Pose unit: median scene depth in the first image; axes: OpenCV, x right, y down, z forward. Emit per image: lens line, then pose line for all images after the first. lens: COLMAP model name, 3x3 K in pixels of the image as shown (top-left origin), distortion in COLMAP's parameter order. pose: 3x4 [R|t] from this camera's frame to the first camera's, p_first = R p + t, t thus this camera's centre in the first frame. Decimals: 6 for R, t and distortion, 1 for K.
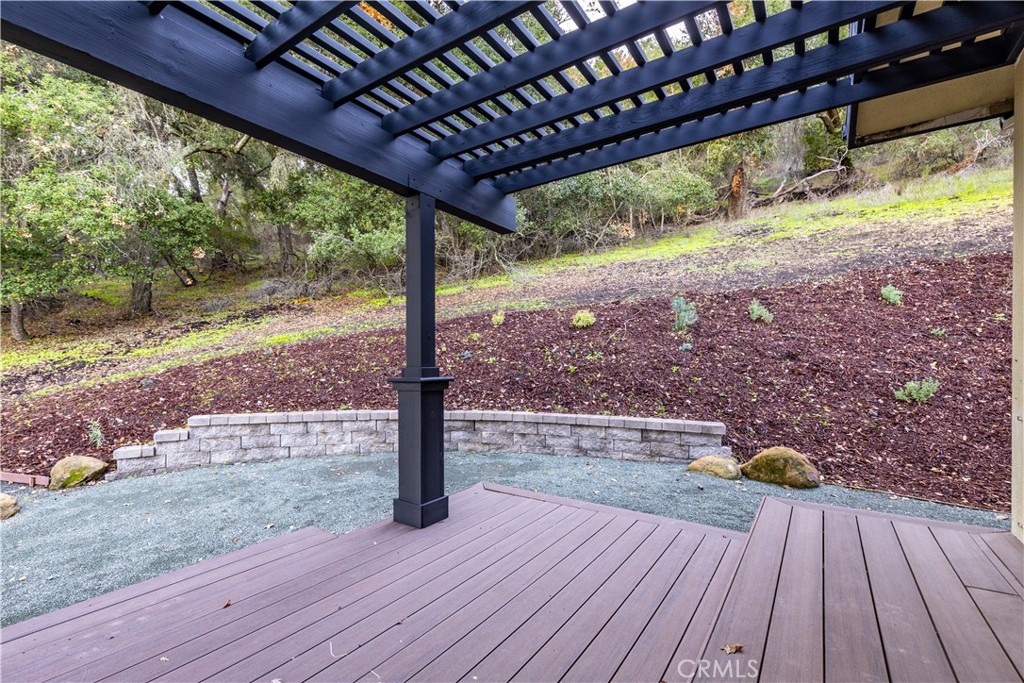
lens RADIAL K [[460.0, 0, 520.3], [0, 460.0, 356.5], [0, 0, 1]] dist [0.007746, -0.001332]
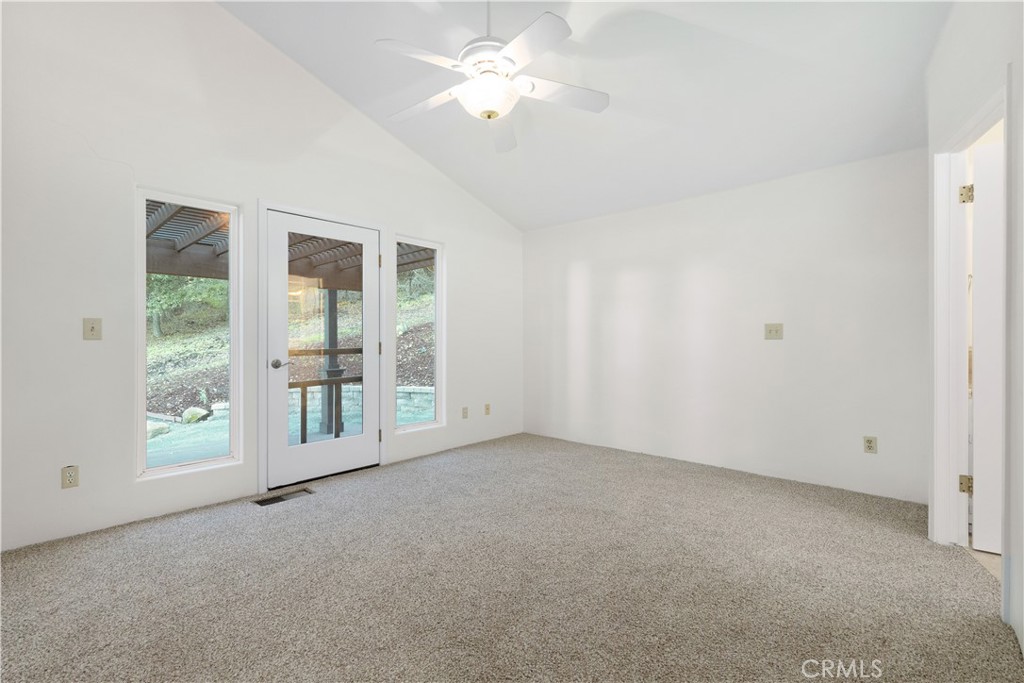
lens RADIAL K [[460.0, 0, 513.1], [0, 460.0, 340.8], [0, 0, 1]] dist [0.007746, -0.001332]
pose [[0.988166, -0.003713, -0.153346, 0.499728], [0.004293, 0.999985, 0.003454, -0.045712], [0.153331, -0.004072, 0.988167, -0.535192]]
